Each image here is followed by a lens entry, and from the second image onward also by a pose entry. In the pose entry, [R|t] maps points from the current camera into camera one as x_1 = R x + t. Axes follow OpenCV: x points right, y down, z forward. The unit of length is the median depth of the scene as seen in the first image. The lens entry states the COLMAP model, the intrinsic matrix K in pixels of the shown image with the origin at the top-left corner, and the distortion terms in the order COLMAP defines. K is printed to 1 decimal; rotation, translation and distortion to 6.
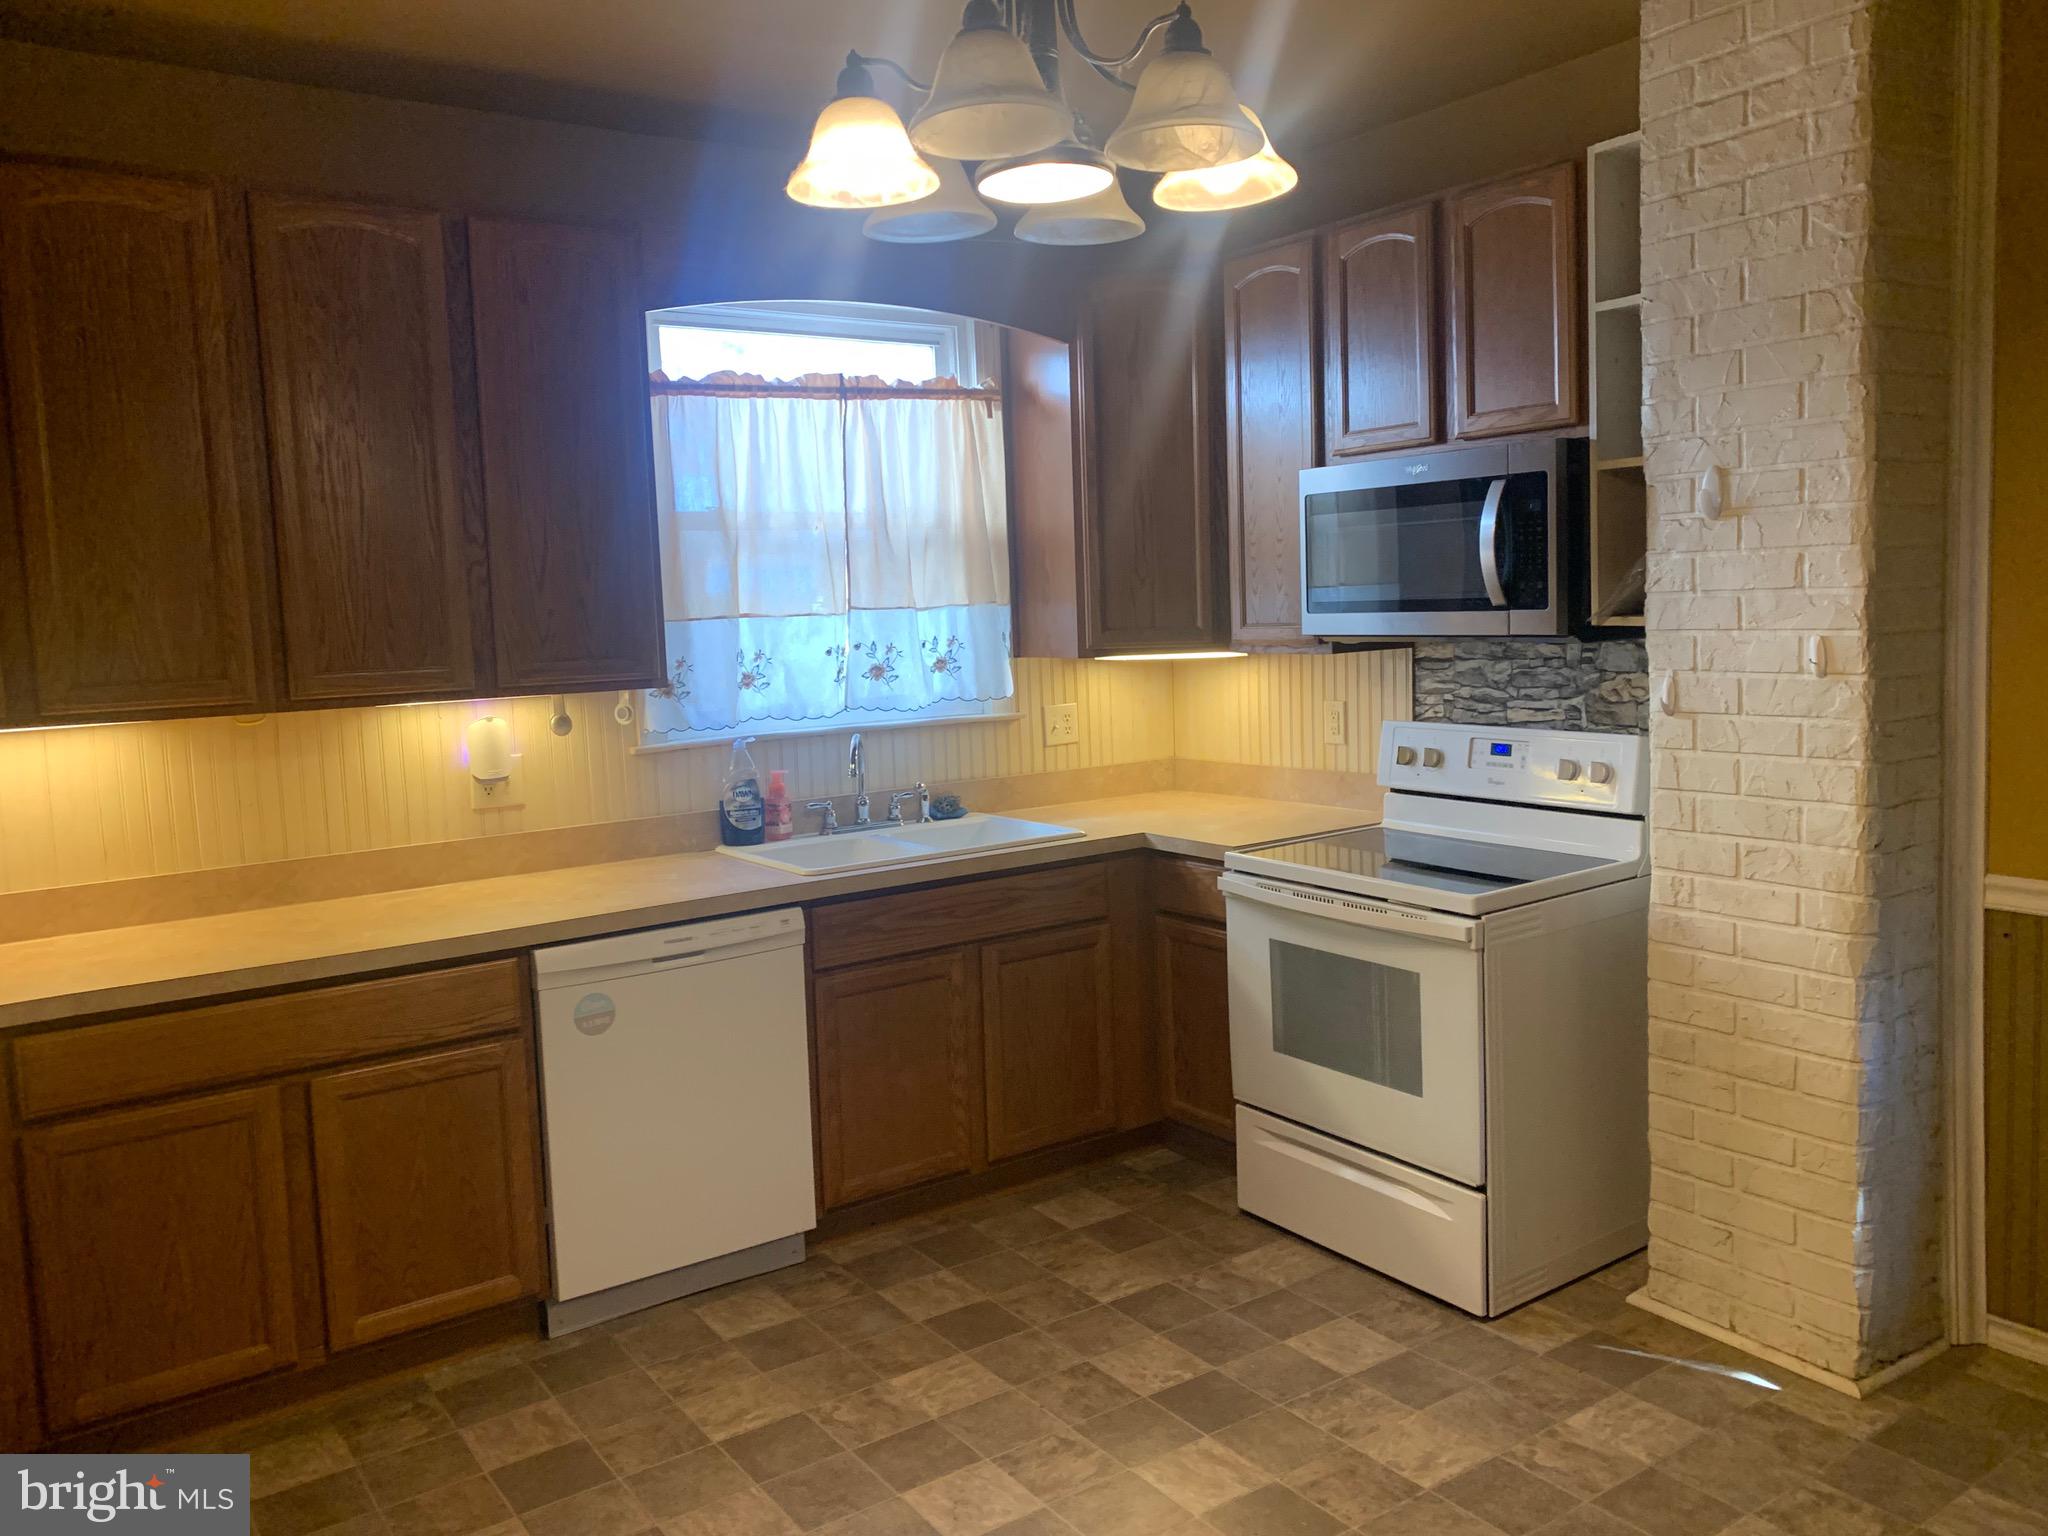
lens RADIAL K [[1562.5, 0, 1040.7], [0, 1562.5, 721.5], [0, 0, 1]] dist [0.101557, -0.145401]
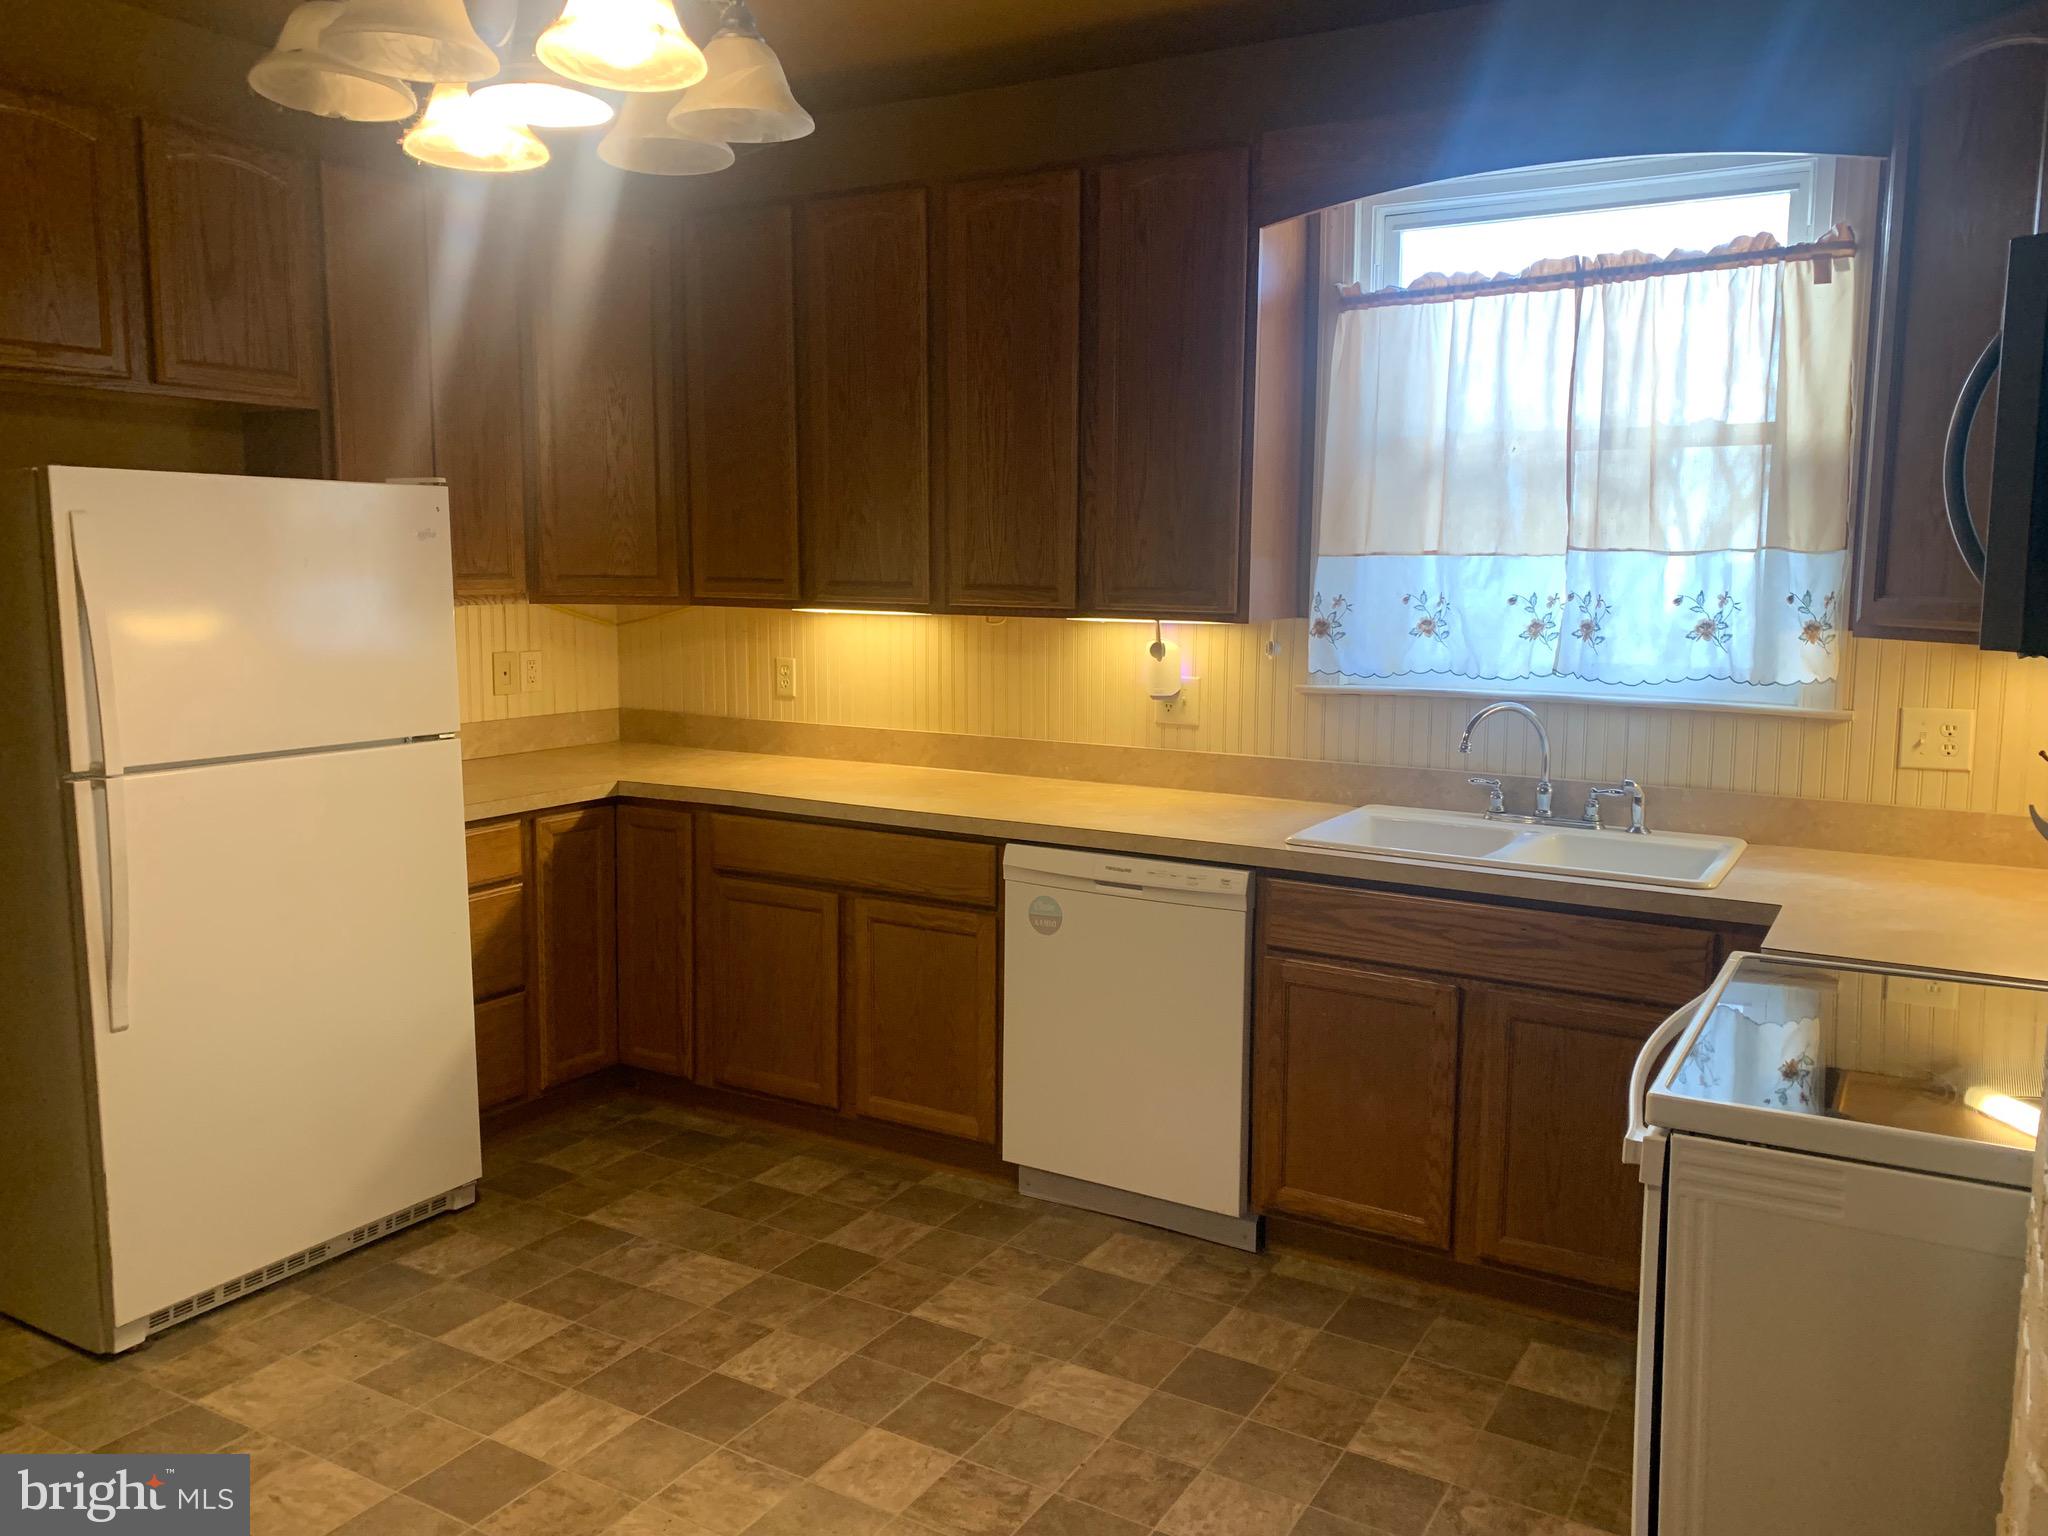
lens RADIAL K [[1562.5, 0, 1040.7], [0, 1562.5, 721.5], [0, 0, 1]] dist [0.101557, -0.145401]
pose [[0.424116, 0.133977, -0.895643, 0.599866], [-0.096723, 0.990040, 0.102296, -0.049617], [0.900428, 0.043243, 0.432851, 0.487931]]
